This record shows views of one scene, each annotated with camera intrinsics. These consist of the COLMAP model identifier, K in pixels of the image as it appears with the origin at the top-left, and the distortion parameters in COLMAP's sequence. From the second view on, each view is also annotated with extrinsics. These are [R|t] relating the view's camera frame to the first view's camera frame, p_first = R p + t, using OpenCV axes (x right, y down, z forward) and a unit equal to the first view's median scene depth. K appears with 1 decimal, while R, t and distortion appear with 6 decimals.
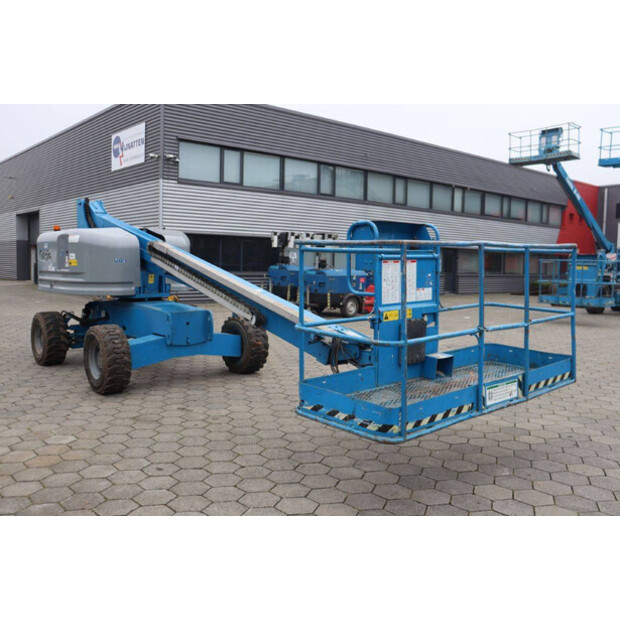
lens RADIAL K [[572.3, 0, 328.5], [0, 572.3, 297.4], [0, 0, 1]] dist [-0.073605, 0.000000]
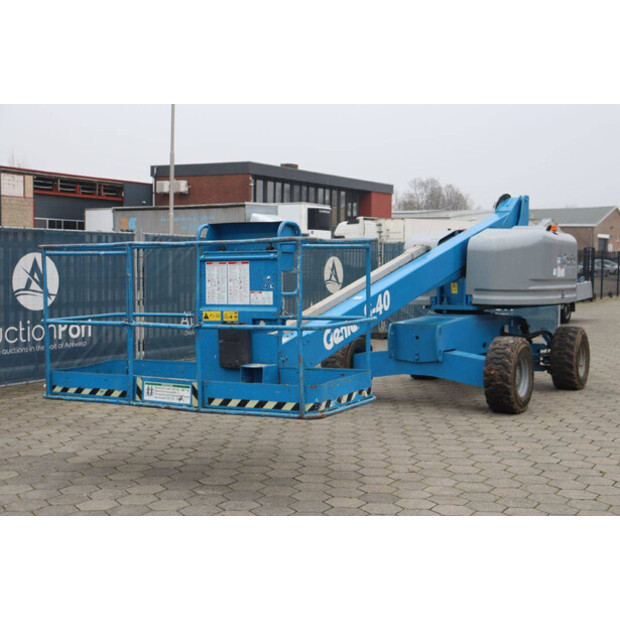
lens RADIAL K [[930.5, 0, 328.4], [0, 930.5, 298.0], [0, 0, 1]] dist [0.195570, 0.000000]
pose [[0.288870, 0.021879, -0.957118, 1.696669], [-0.063880, 0.997951, 0.003532, -0.018342], [0.955235, 0.060120, 0.289676, 0.685548]]
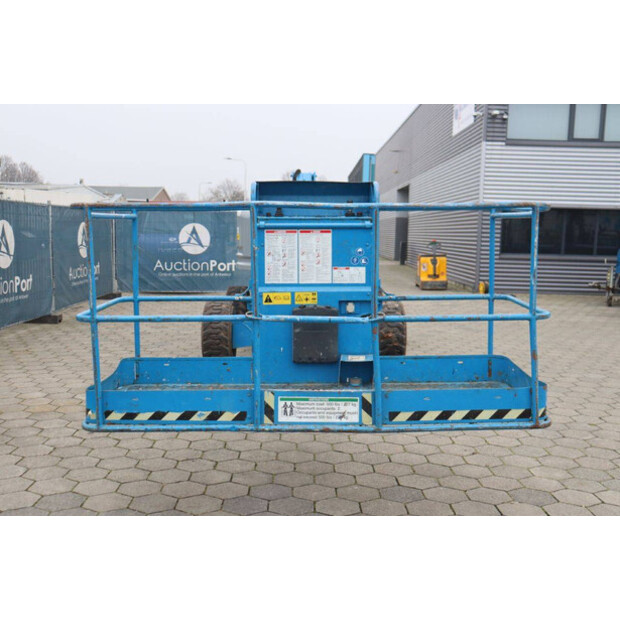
lens RADIAL K [[696.4, 0, 334.5], [0, 696.4, 294.6], [0, 0, 1]] dist [-0.020477, 0.000000]
pose [[0.760053, 0.055310, -0.647503, 0.775426], [-0.049354, 0.998407, 0.027351, -0.004248], [0.647985, 0.011169, 0.761572, 0.292074]]
